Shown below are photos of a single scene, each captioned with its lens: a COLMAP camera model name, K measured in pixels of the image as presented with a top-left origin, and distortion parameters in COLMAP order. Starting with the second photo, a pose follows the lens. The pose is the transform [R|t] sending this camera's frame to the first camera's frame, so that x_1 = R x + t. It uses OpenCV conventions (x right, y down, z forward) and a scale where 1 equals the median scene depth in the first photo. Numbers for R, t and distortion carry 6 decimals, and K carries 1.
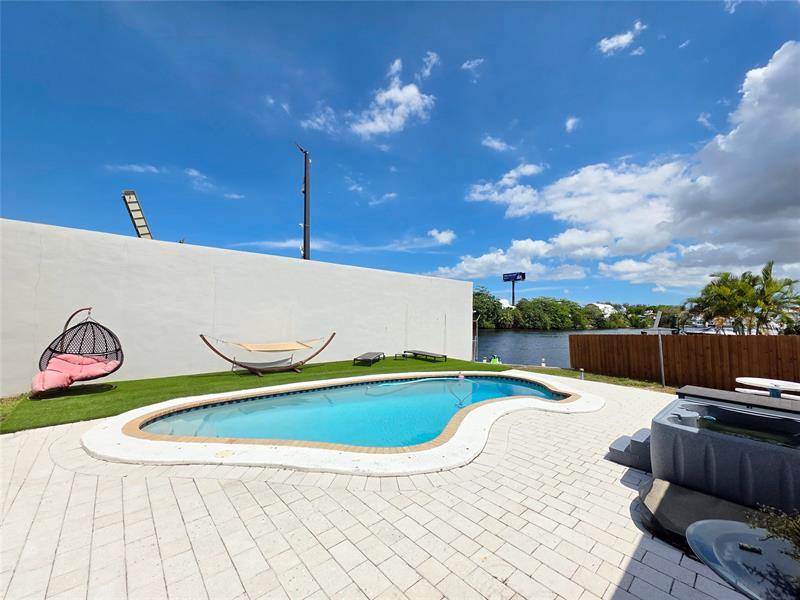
lens RADIAL K [[316.7, 0, 395.8], [0, 316.7, 299.4], [0, 0, 1]] dist [0.000771, 0.000034]
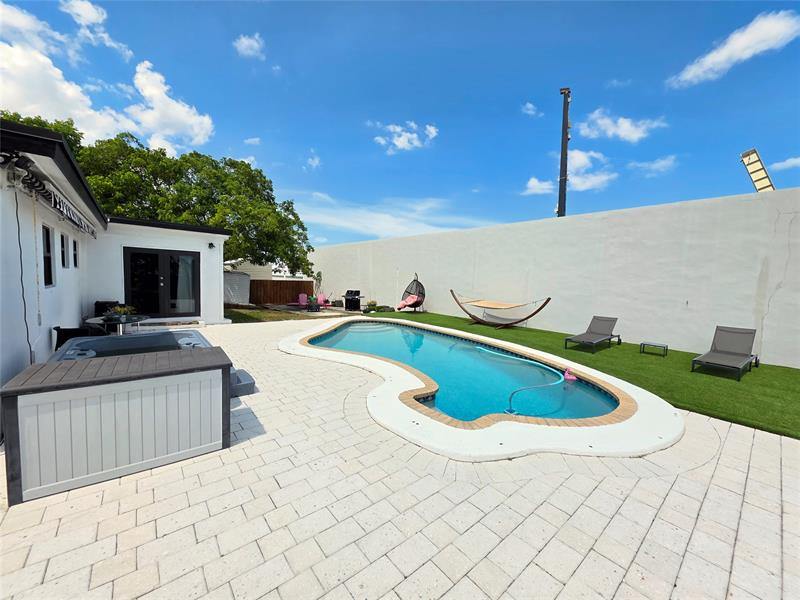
lens RADIAL K [[316.7, 0, 400.4], [0, 316.7, 296.3], [0, 0, 1]] dist [0.000771, 0.000034]
pose [[-0.034794, 0.038984, -0.998634, 0.700352], [0.016497, 0.999125, 0.038429, 0.062072], [0.999258, -0.015137, -0.035407, 0.634814]]
